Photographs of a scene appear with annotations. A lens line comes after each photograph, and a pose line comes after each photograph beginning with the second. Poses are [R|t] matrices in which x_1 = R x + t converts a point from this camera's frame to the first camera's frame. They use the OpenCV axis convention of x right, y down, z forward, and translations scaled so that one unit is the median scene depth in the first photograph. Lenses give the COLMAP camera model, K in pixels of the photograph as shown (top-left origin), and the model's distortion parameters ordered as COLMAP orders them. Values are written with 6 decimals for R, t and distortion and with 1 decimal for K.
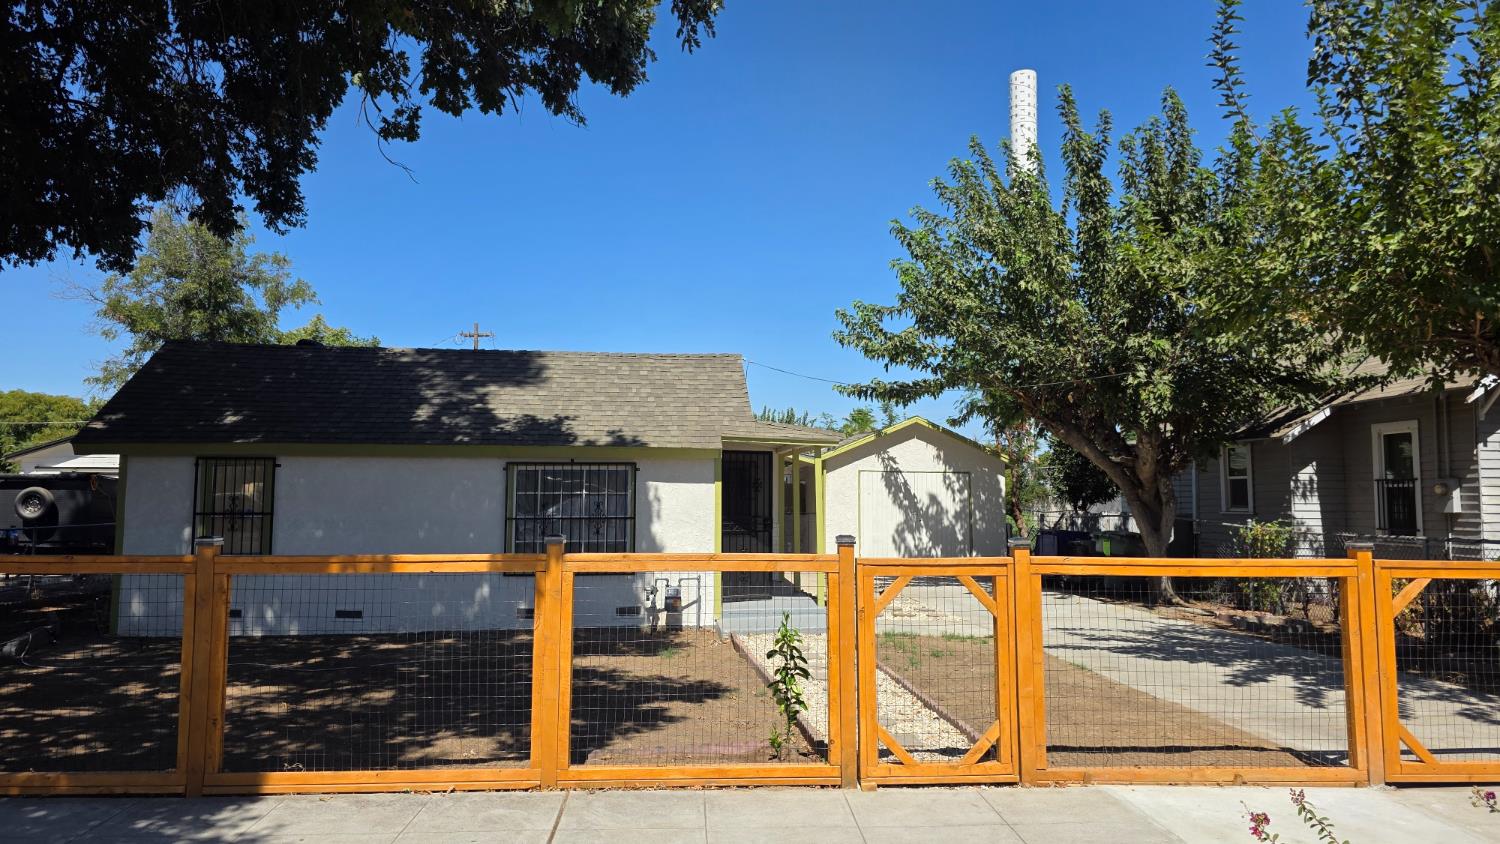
lens RADIAL K [[998.4, 0, 740.8], [0, 998.4, 434.5], [0, 0, 1]] dist [0.066733, -0.007944]
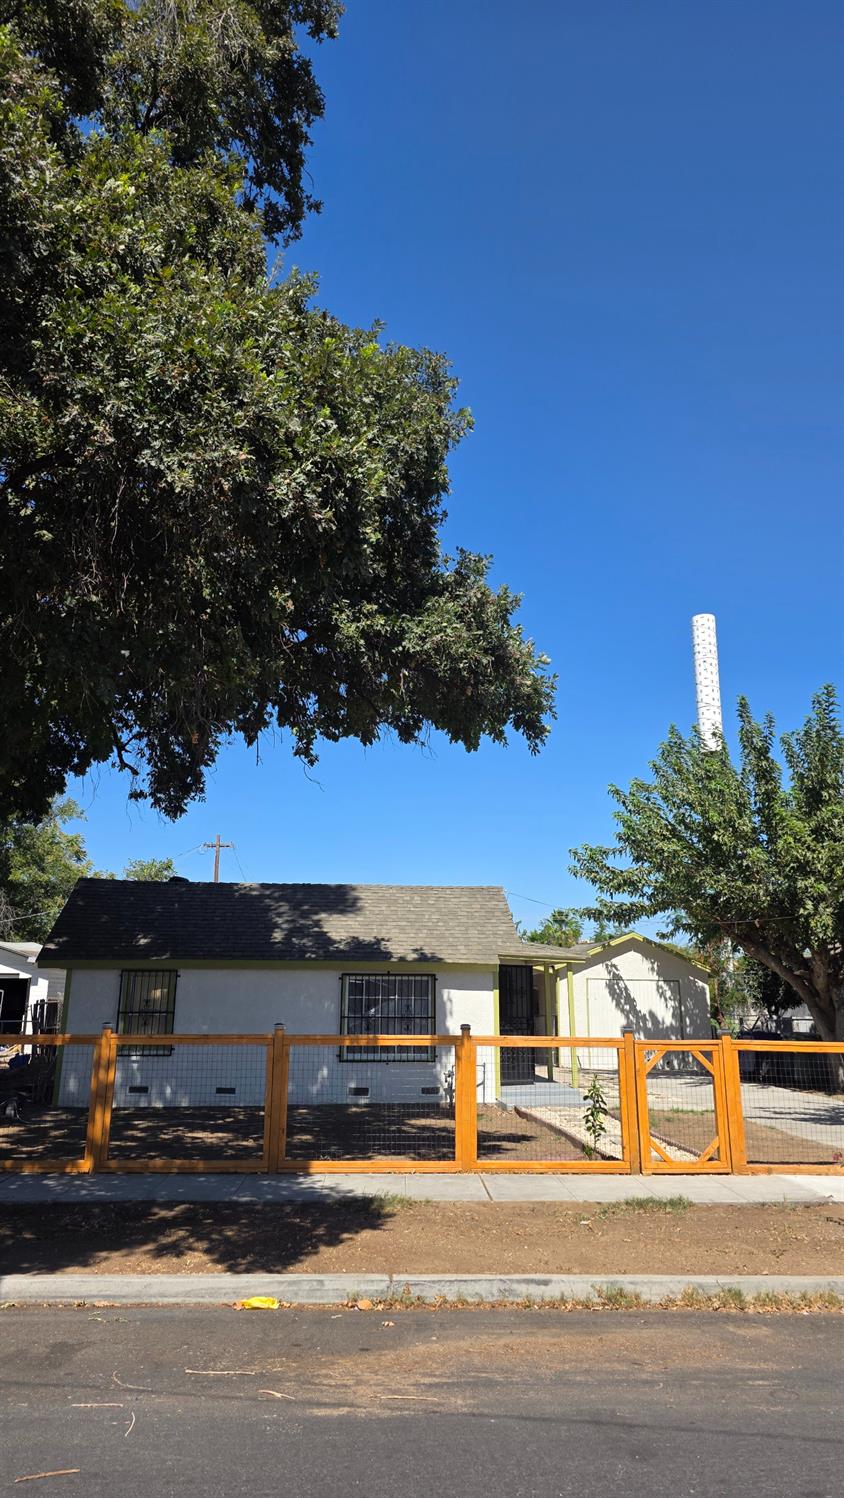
lens RADIAL K [[1008.9, 0, 430.8], [0, 1008.9, 739.4], [0, 0, 1]] dist [0.070146, -0.005107]
pose [[0.999986, 0.005352, 0.000327, -0.102134], [-0.005198, 0.982562, -0.185861, -0.026117], [-0.001316, 0.185857, 0.982576, -0.361687]]
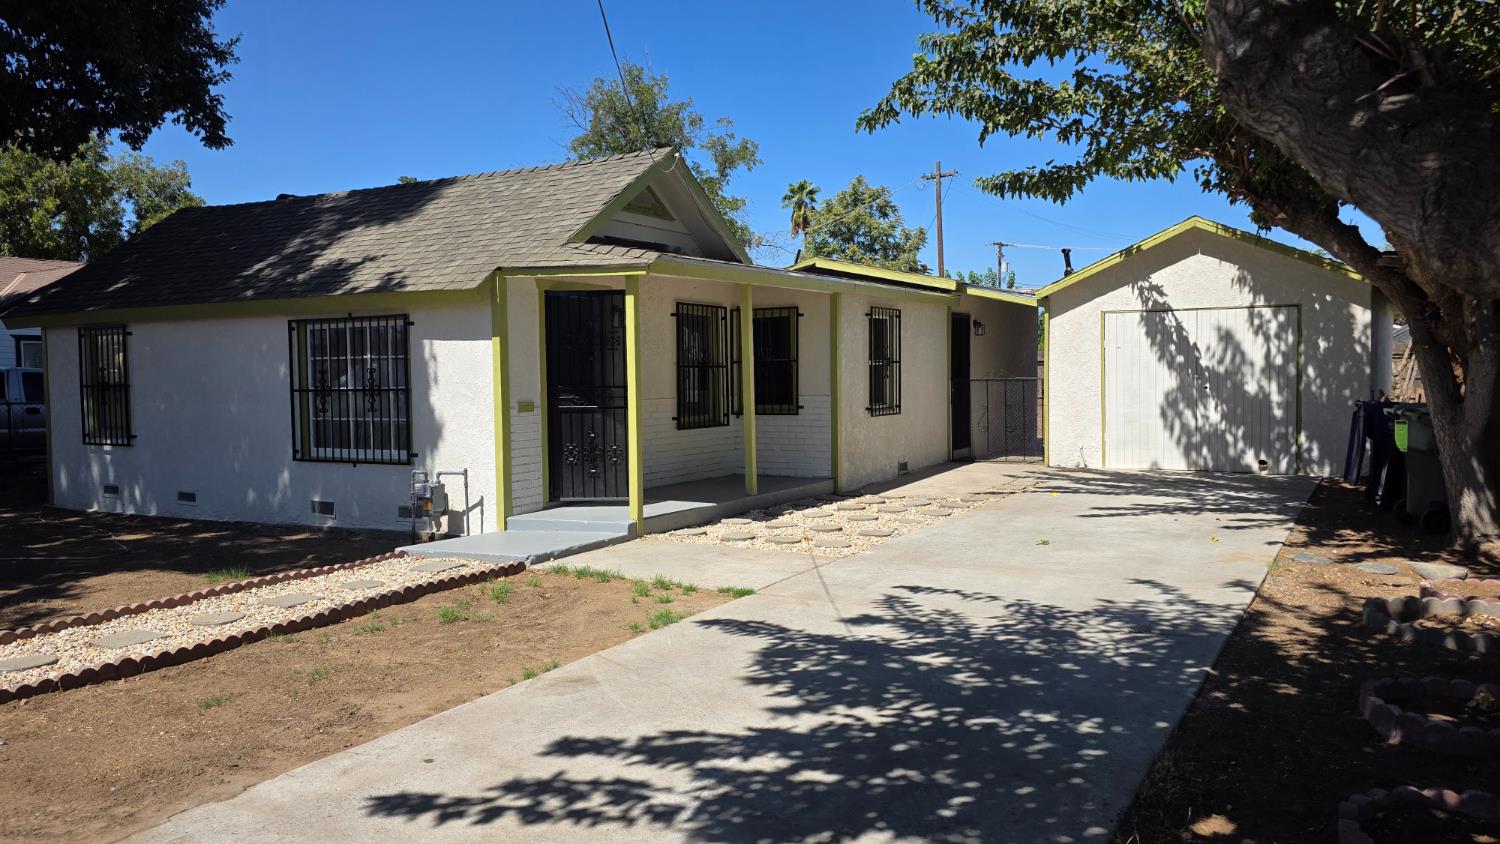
lens RADIAL K [[1082.8, 0, 749.5], [0, 1082.8, 421.5], [0, 0, 1]] dist [0.074026, 0.002409]
pose [[0.825678, 0.008754, -0.564074, 0.497135], [0.056513, 0.993566, 0.098143, 0.037386], [0.561305, -0.112912, 0.819871, 0.419089]]
